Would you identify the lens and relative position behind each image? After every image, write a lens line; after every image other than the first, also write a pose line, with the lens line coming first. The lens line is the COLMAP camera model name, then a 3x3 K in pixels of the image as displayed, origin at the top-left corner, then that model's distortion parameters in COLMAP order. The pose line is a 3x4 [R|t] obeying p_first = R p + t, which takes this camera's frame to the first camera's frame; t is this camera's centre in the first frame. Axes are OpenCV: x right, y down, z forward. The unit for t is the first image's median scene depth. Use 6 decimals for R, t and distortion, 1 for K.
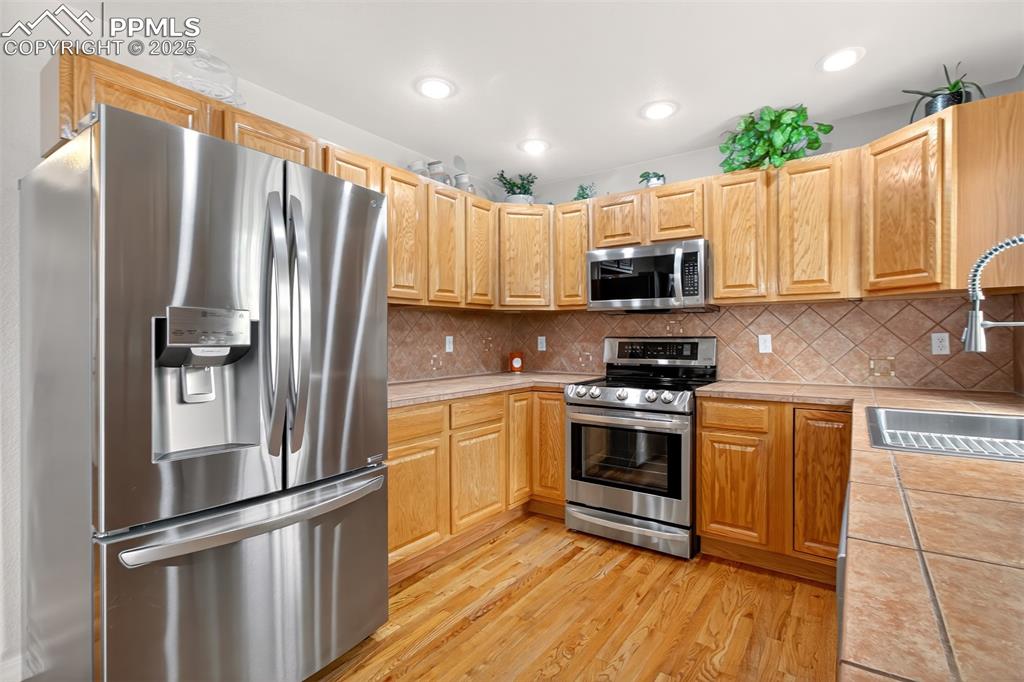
lens RADIAL K [[480.5, 0, 510.3], [0, 480.5, 340.4], [0, 0, 1]] dist [-0.005519, 0.001265]
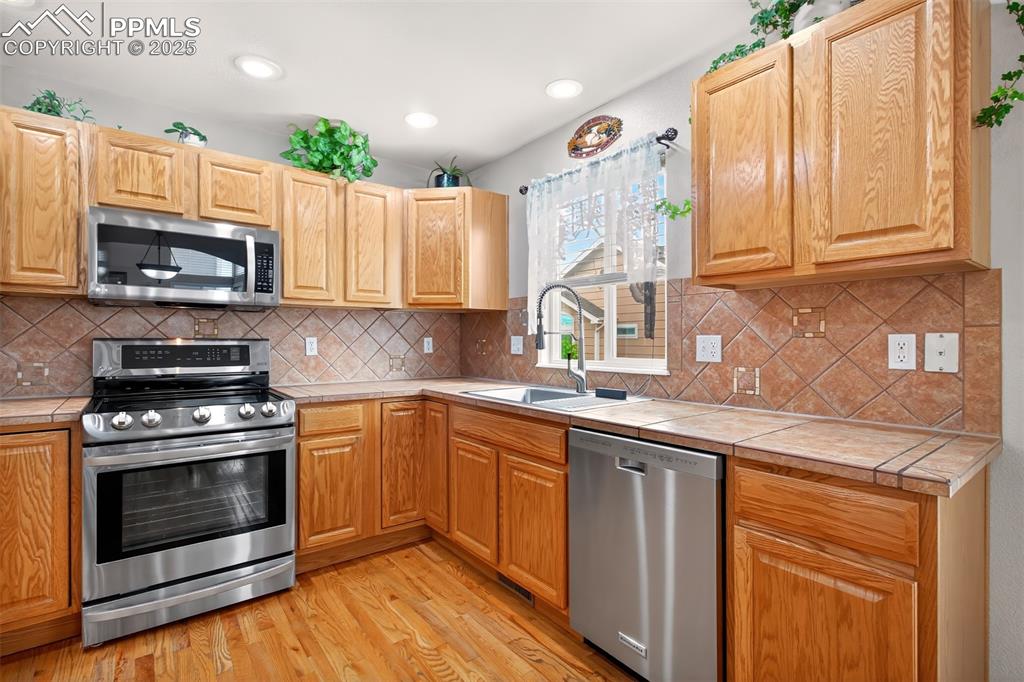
lens RADIAL K [[480.5, 0, 514.5], [0, 480.5, 339.5], [0, 0, 1]] dist [-0.005519, 0.001265]
pose [[0.277651, 0.005632, 0.960665, -0.378098], [0.001938, 0.999977, -0.006423, -0.000234], [-0.960680, 0.003645, 0.277634, 0.352932]]
